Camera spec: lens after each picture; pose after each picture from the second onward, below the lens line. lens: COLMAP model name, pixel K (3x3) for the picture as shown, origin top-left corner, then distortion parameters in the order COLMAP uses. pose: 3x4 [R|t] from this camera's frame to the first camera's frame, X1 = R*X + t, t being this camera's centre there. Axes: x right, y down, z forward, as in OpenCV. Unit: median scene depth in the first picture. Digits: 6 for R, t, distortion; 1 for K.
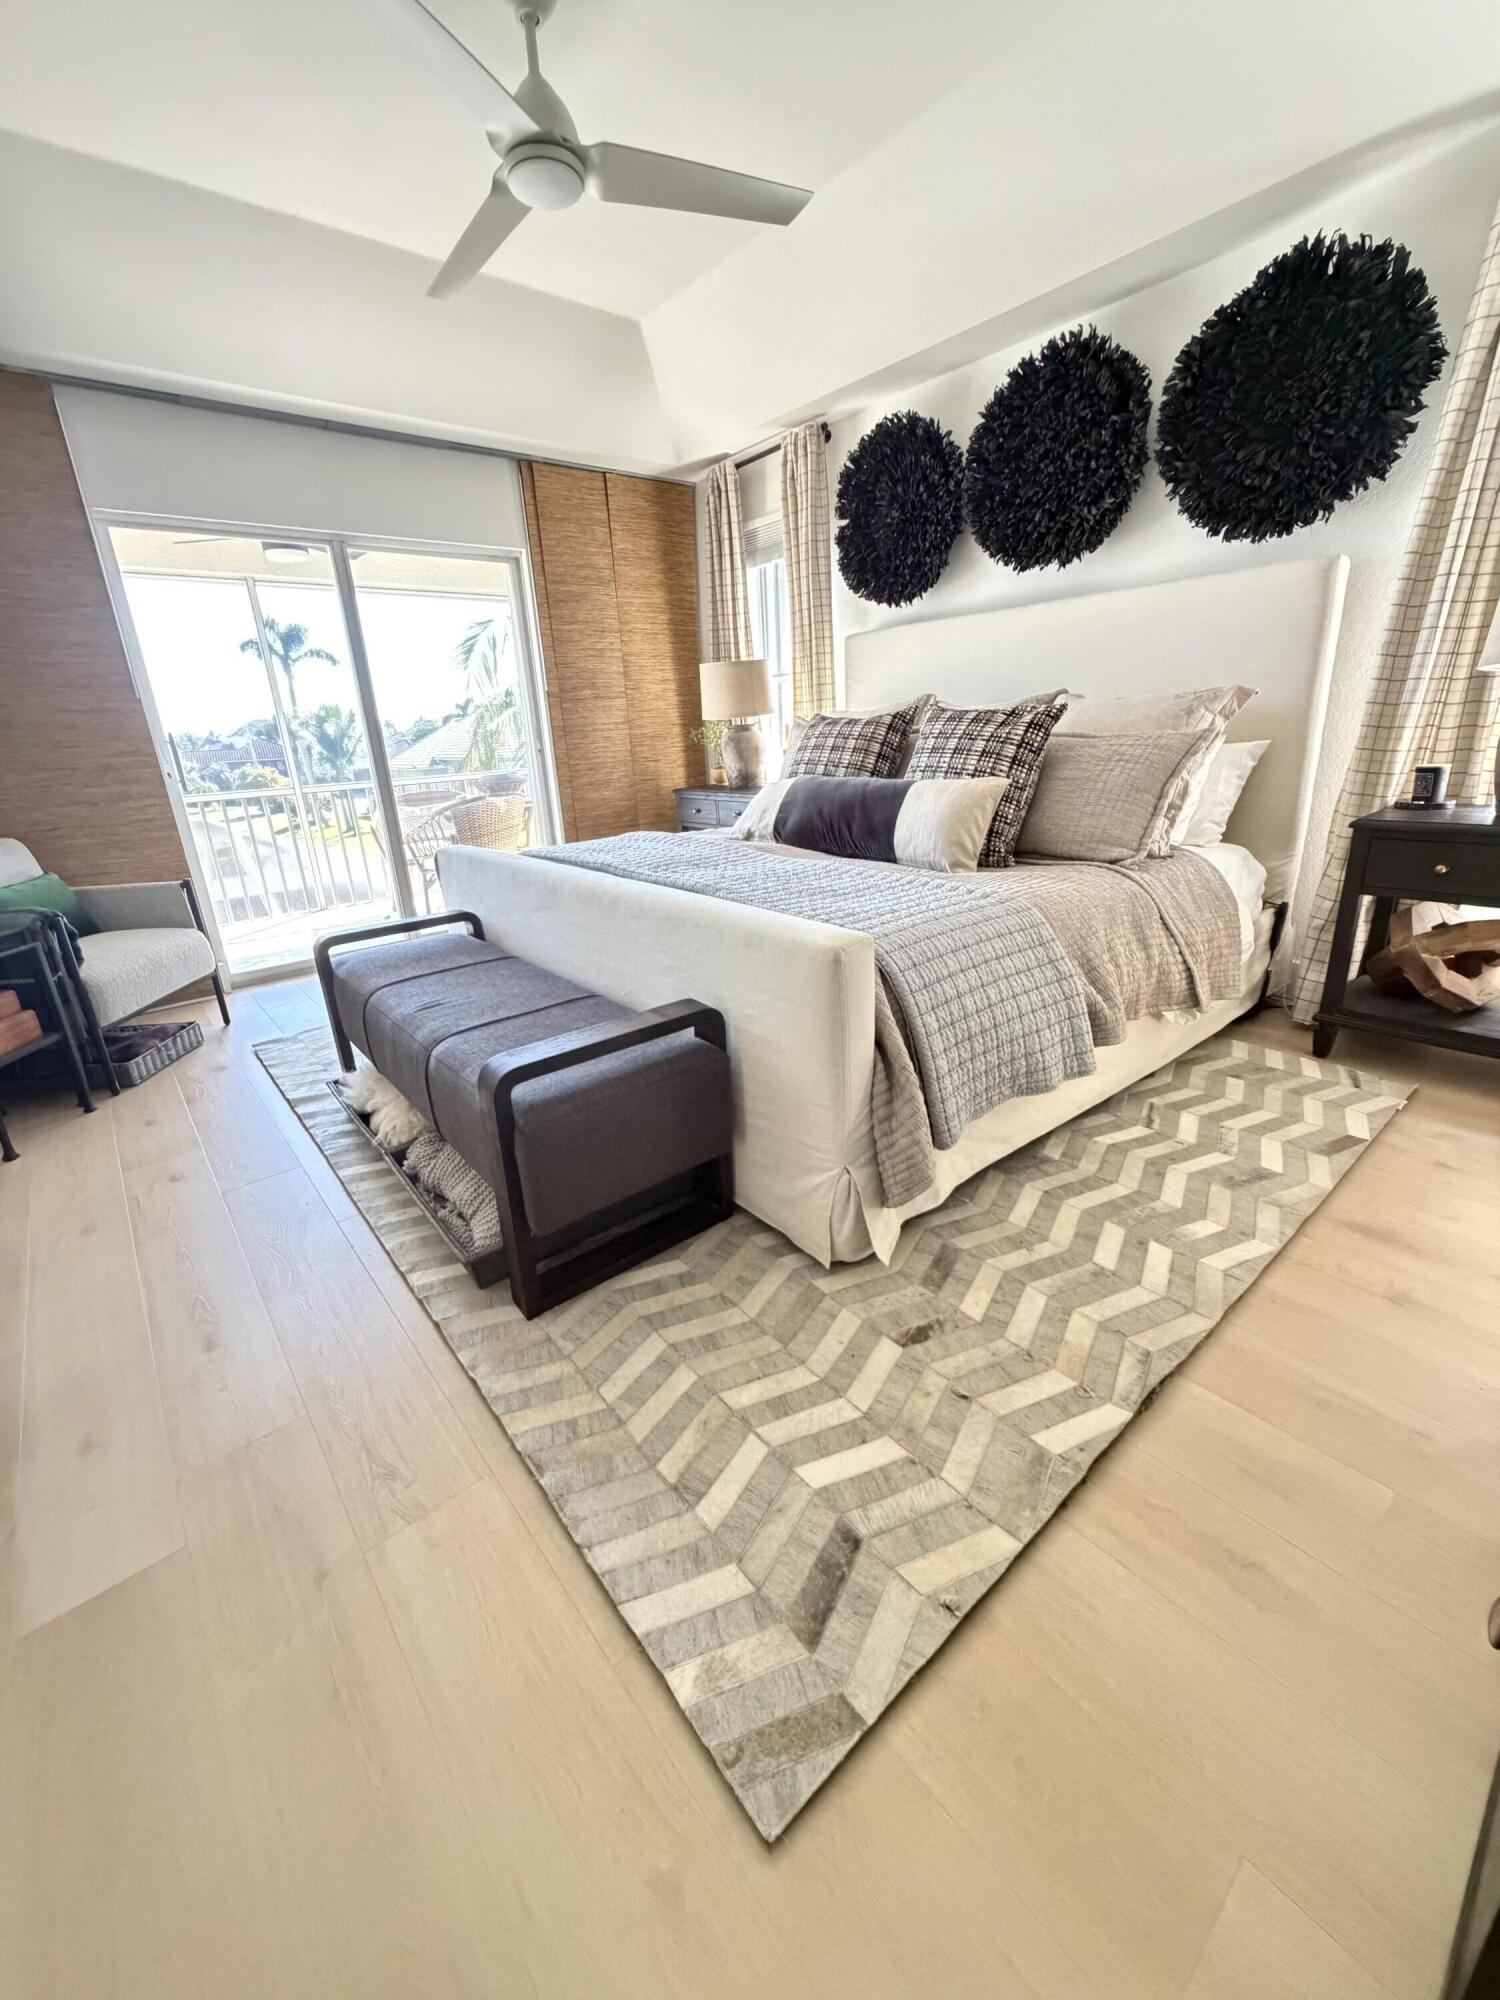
lens RADIAL K [[792.0, 0, 754.1], [0, 792.0, 994.9], [0, 0, 1]] dist [0.001022, 0.000231]
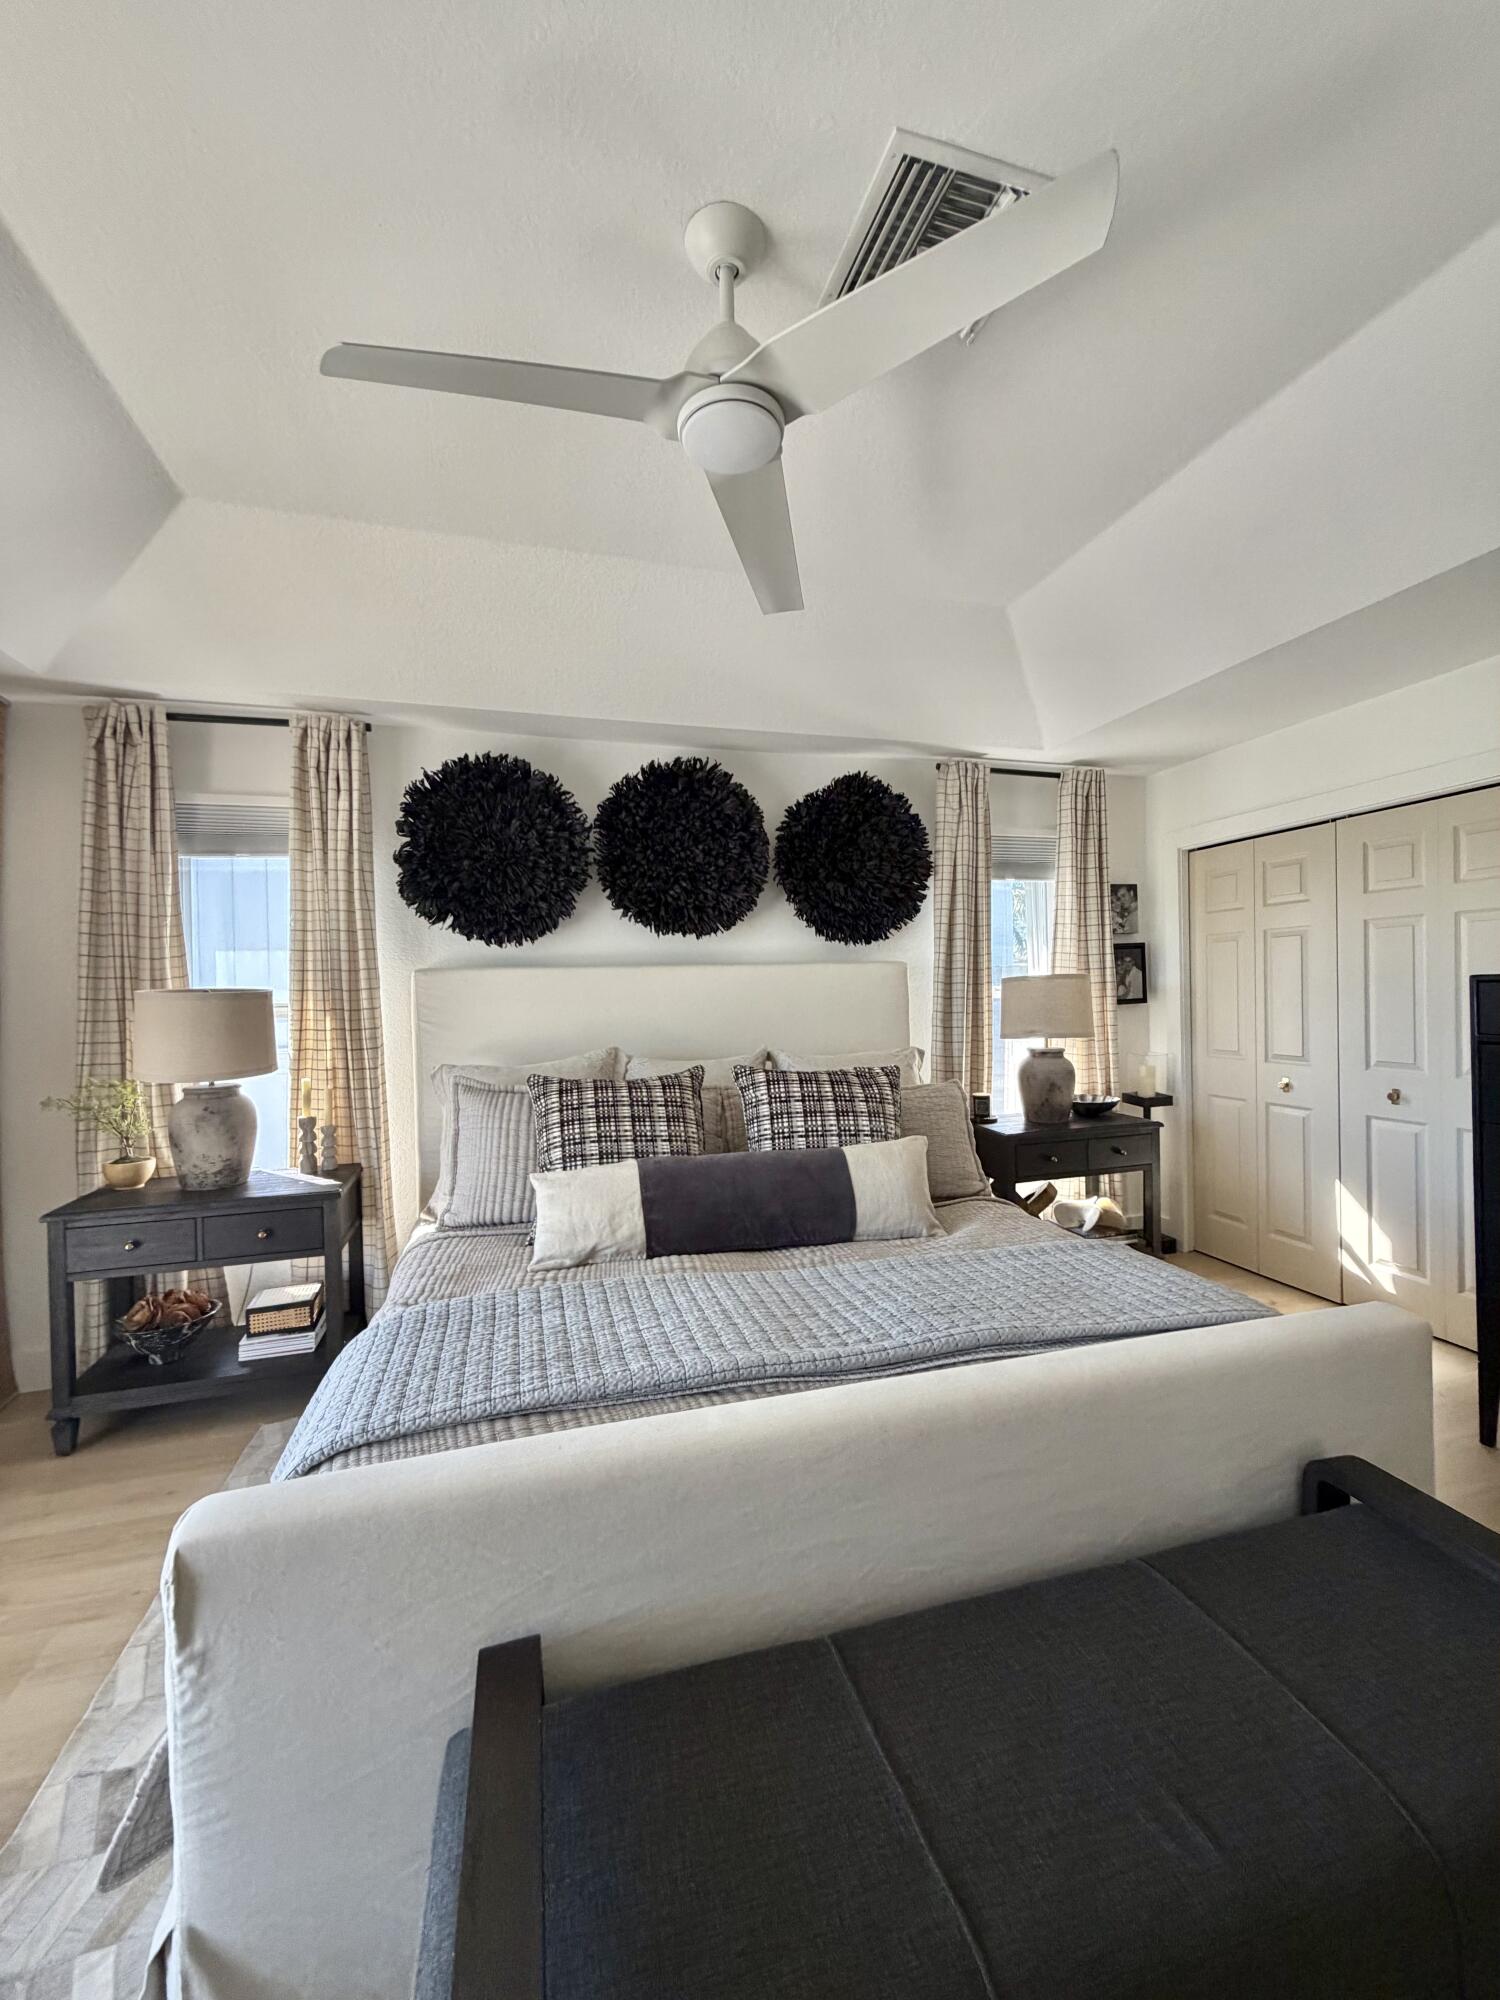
lens RADIAL K [[792.0, 0, 745.6], [0, 792.0, 1000.7], [0, 0, 1]] dist [0.001022, 0.000231]
pose [[0.407619, 0.034534, 0.912499, -0.585675], [0.299441, 0.938975, -0.169298, -0.260052], [-0.862660, 0.342248, 0.372403, 0.580541]]
